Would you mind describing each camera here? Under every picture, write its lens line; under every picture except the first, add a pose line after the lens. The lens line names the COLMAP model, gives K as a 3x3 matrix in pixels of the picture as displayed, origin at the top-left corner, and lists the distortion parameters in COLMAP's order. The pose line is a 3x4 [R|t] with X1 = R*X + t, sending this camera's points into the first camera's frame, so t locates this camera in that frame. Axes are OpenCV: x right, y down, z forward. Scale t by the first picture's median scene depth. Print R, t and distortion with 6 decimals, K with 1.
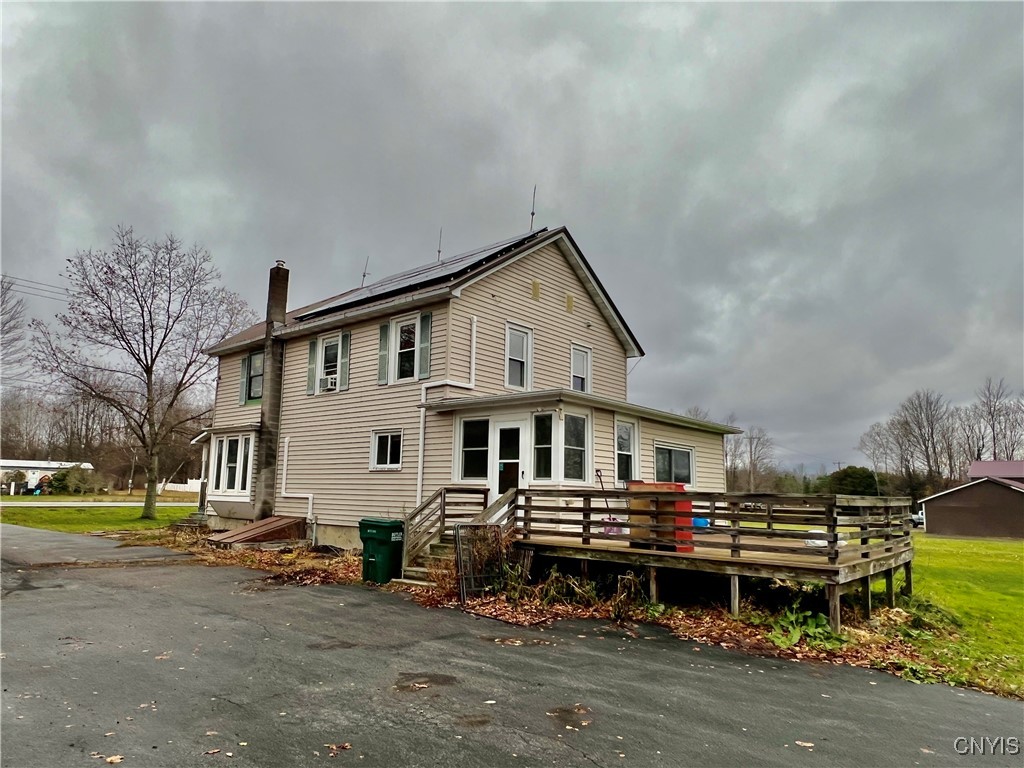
lens RADIAL K [[660.5, 0, 506.4], [0, 660.5, 397.4], [0, 0, 1]] dist [-0.000747, 0.000284]
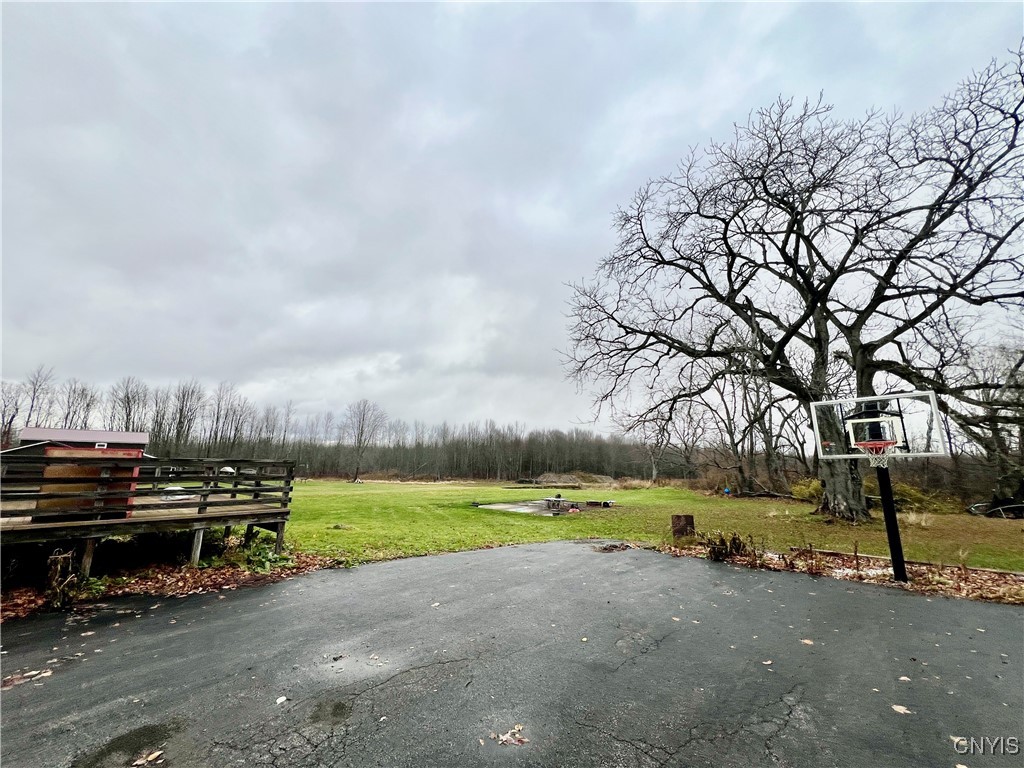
lens RADIAL K [[410.6, 0, 508.5], [0, 410.6, 383.9], [0, 0, 1]] dist [-0.001011, 0.000106]
pose [[0.036585, 0.176555, 0.983611, -0.421330], [-0.146390, 0.974599, -0.169493, 0.066410], [-0.988550, -0.137790, 0.061502, 0.487370]]
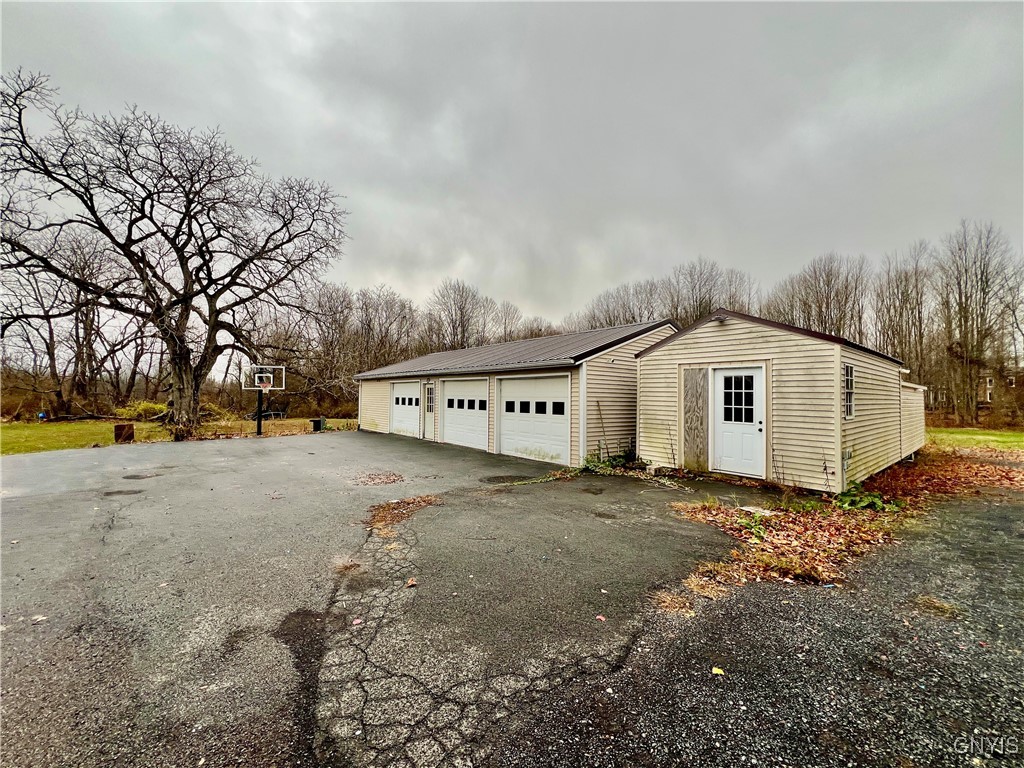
lens RADIAL K [[410.6, 0, 508.5], [0, 410.6, 383.9], [0, 0, 1]] dist [-0.001011, 0.000106]
pose [[-0.986331, -0.023617, 0.163077, -0.636377], [-0.050263, 0.985631, -0.161263, 0.110040], [-0.156925, -0.167255, -0.973345, 0.836273]]
